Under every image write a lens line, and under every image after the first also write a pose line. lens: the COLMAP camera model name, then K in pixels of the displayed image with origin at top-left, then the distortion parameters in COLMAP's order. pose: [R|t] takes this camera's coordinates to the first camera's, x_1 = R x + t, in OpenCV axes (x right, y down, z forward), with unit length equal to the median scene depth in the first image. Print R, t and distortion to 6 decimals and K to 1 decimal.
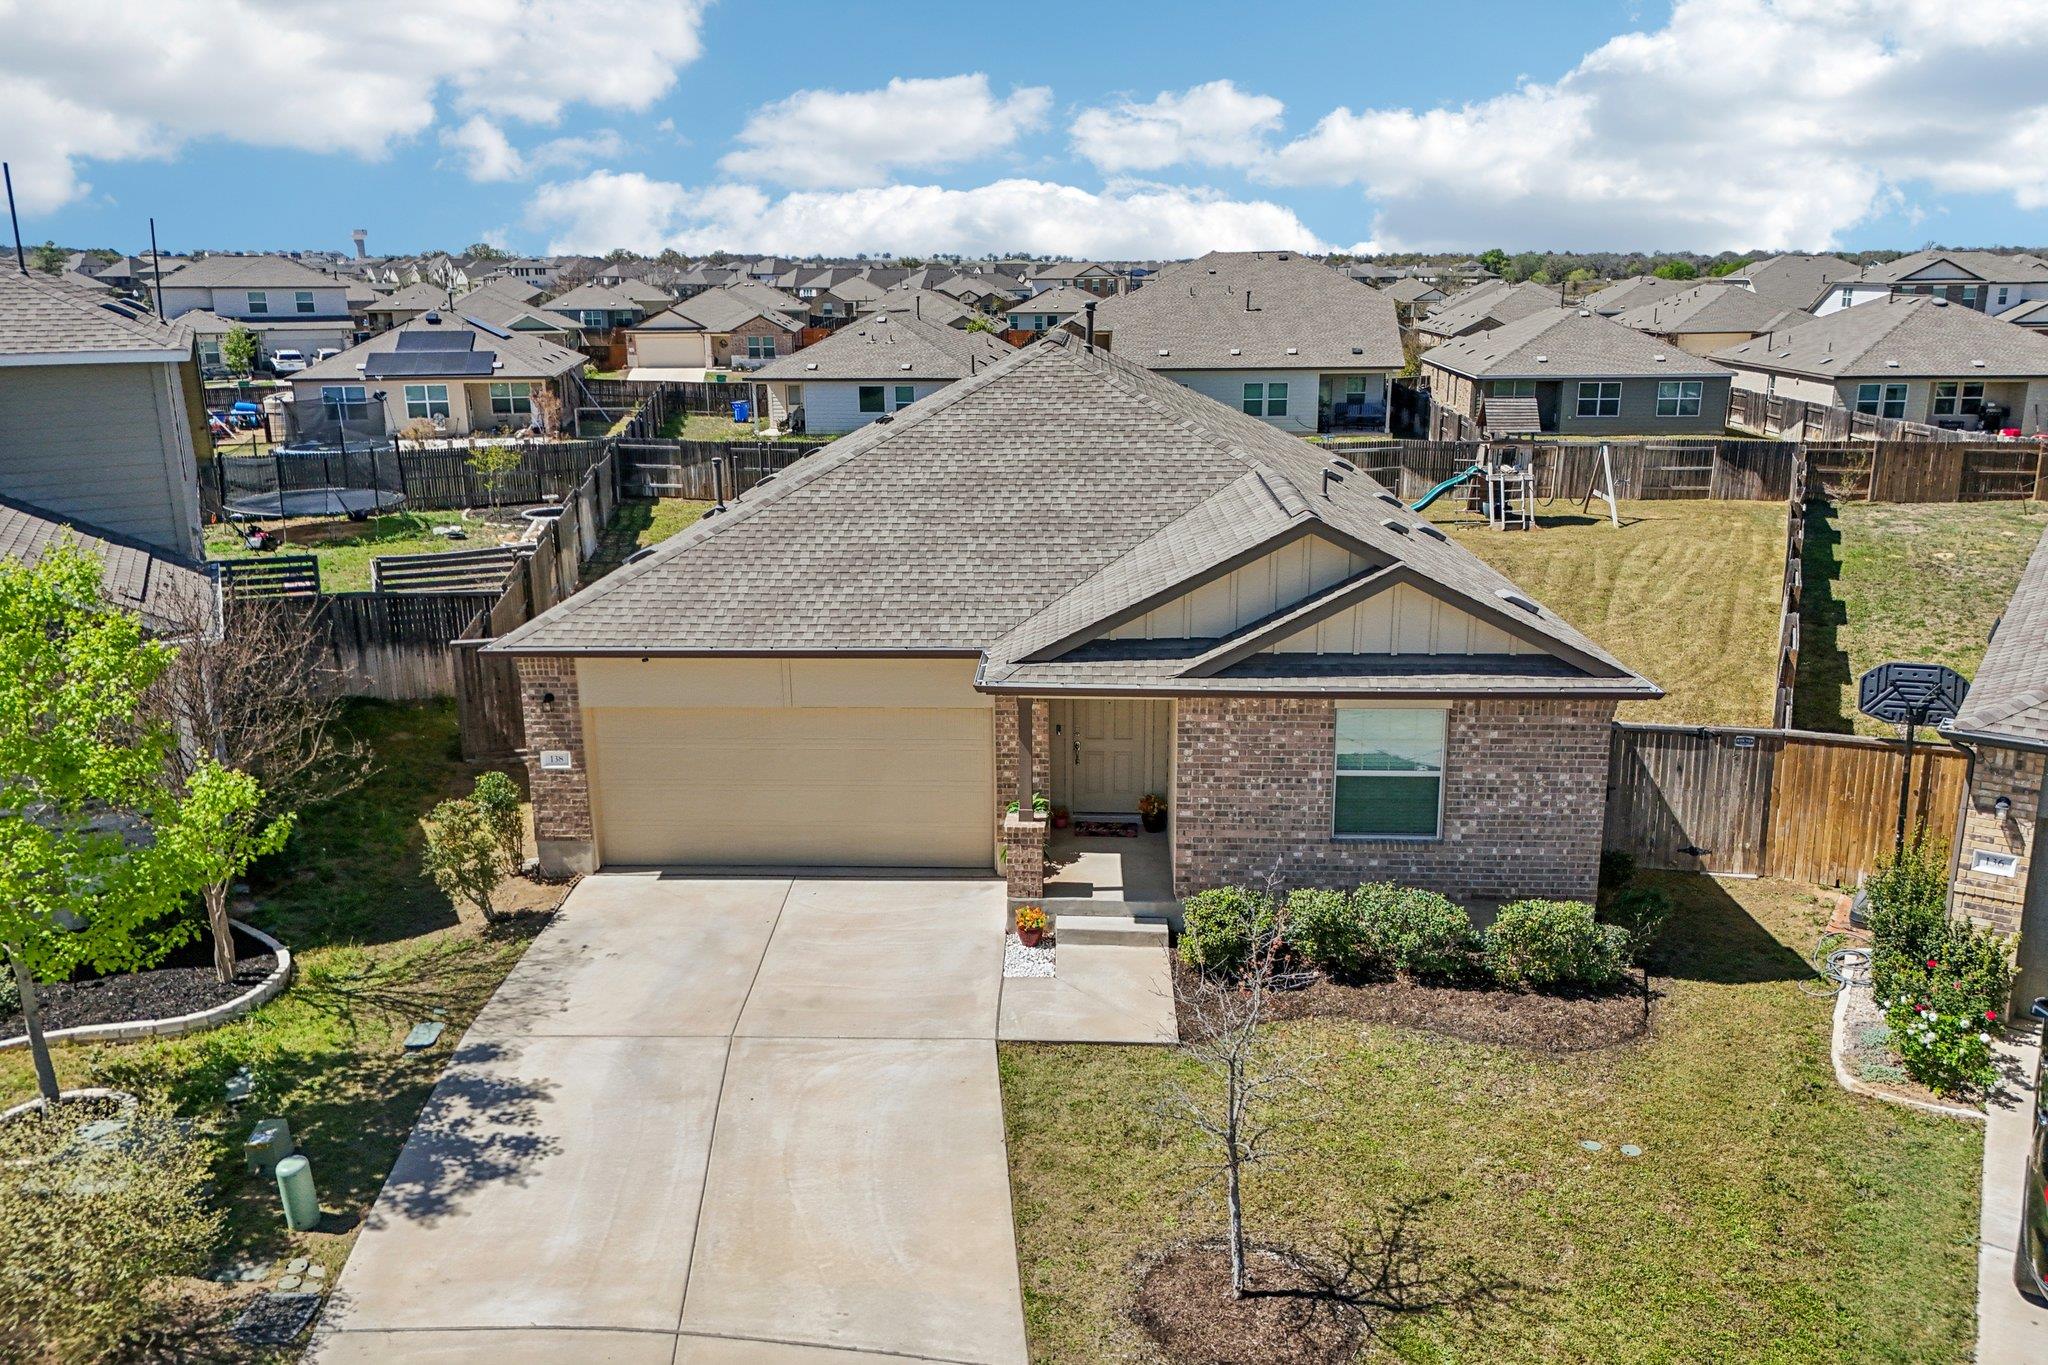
lens RADIAL K [[1413.5, 0, 1024.0], [0, 1413.5, 682.5], [0, 0, 1]] dist [0.053440, -0.042063]
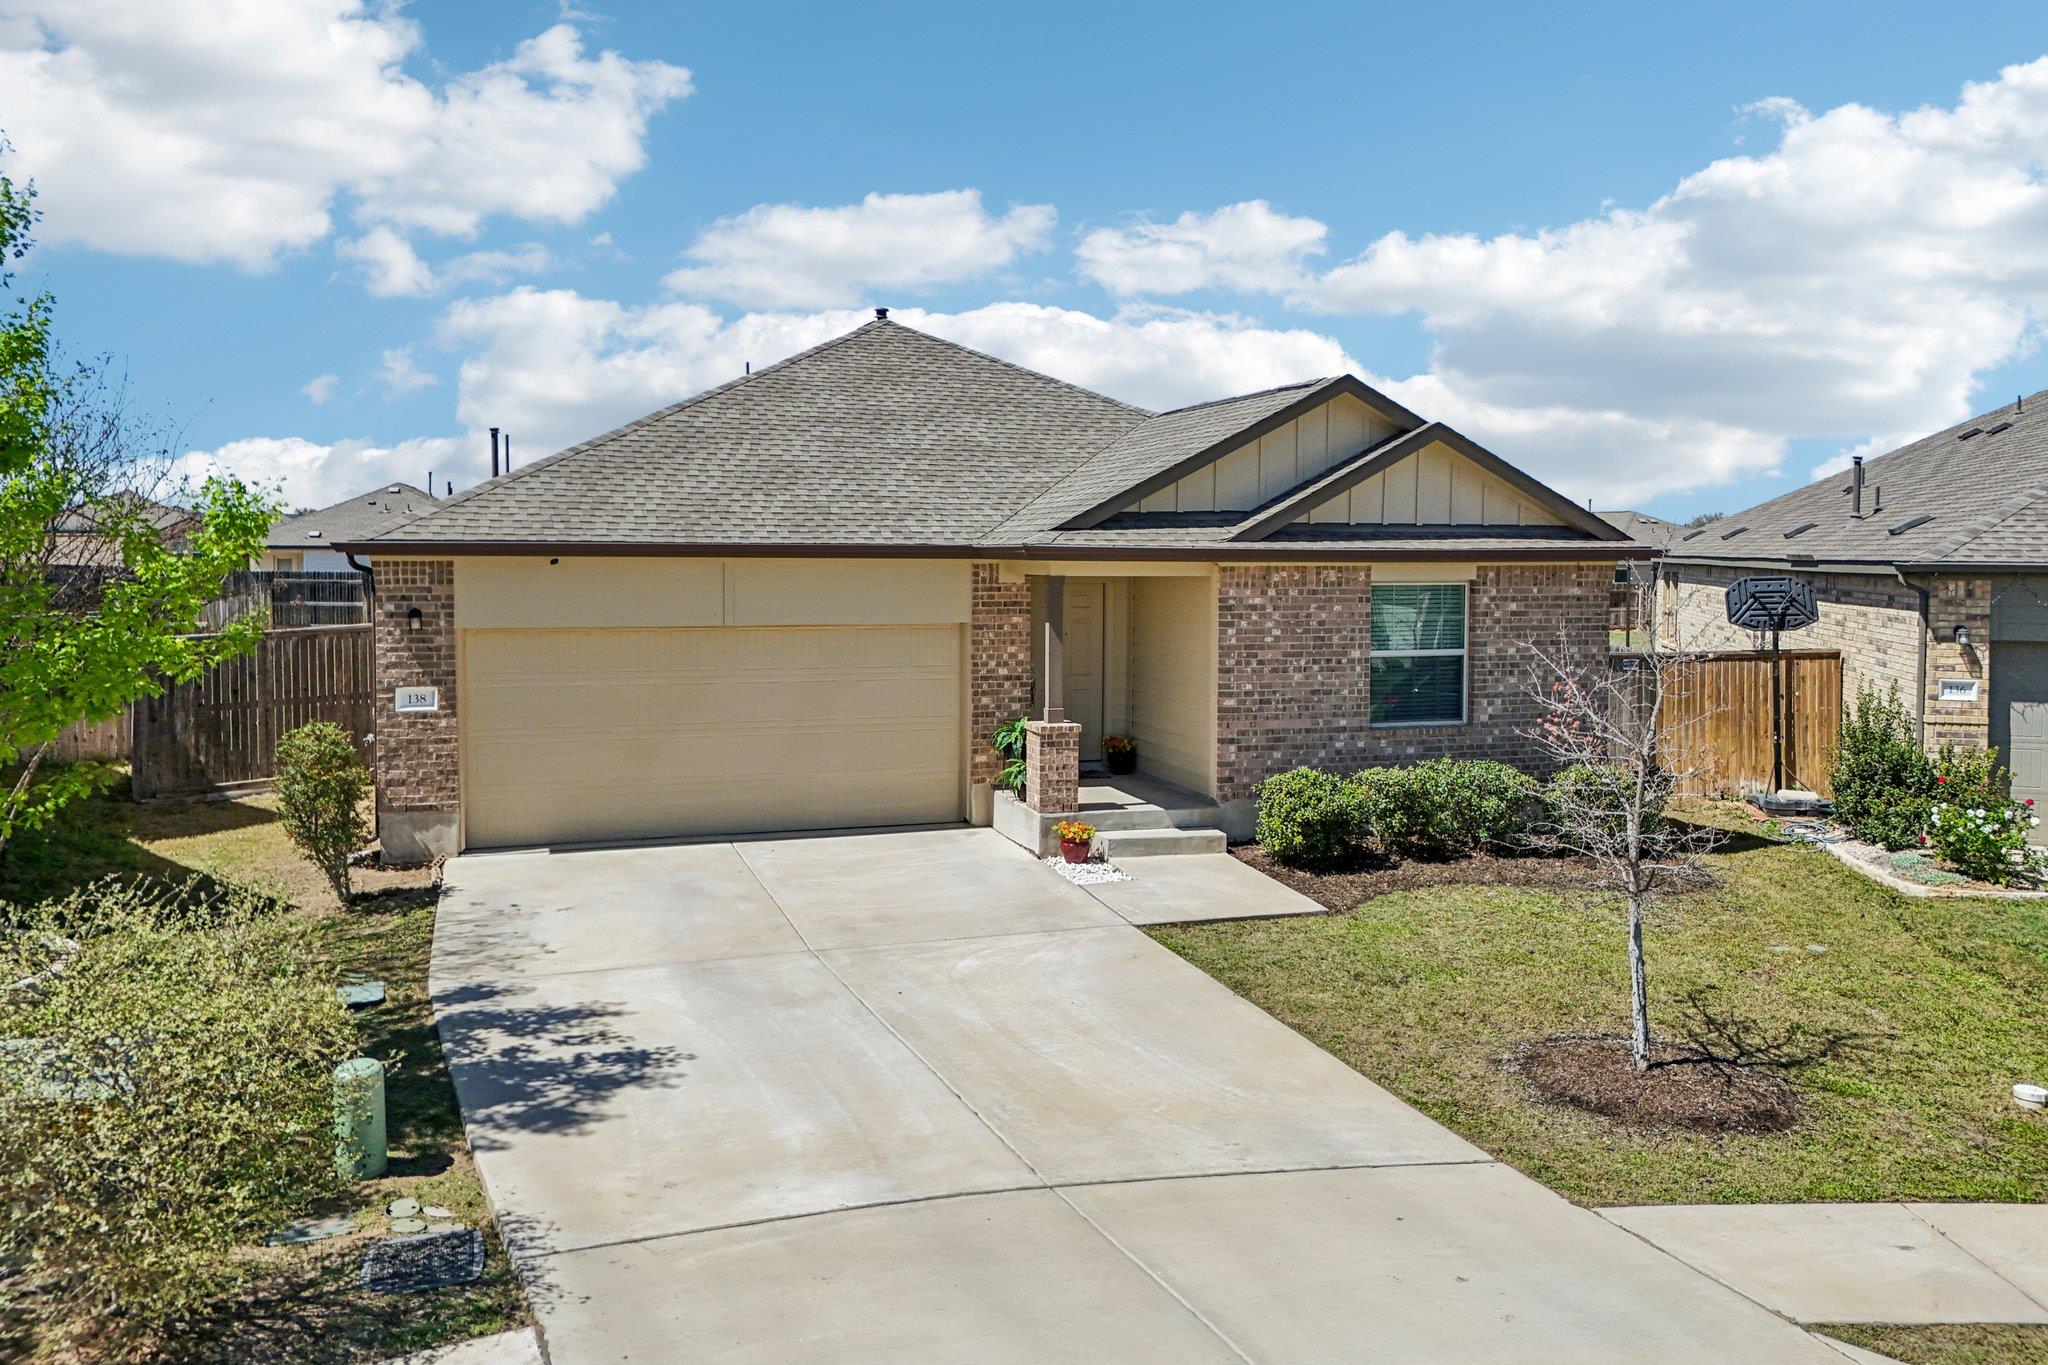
lens RADIAL K [[1435.9, 0, 1023.9], [0, 1435.9, 619.8], [0, 0, 1]] dist [0.040400, -0.001099]
pose [[0.938607, -0.003300, 0.344971, -0.330517], [0.073050, 0.979181, -0.189389, 0.208188], [-0.337164, 0.202962, 0.919308, 0.191822]]
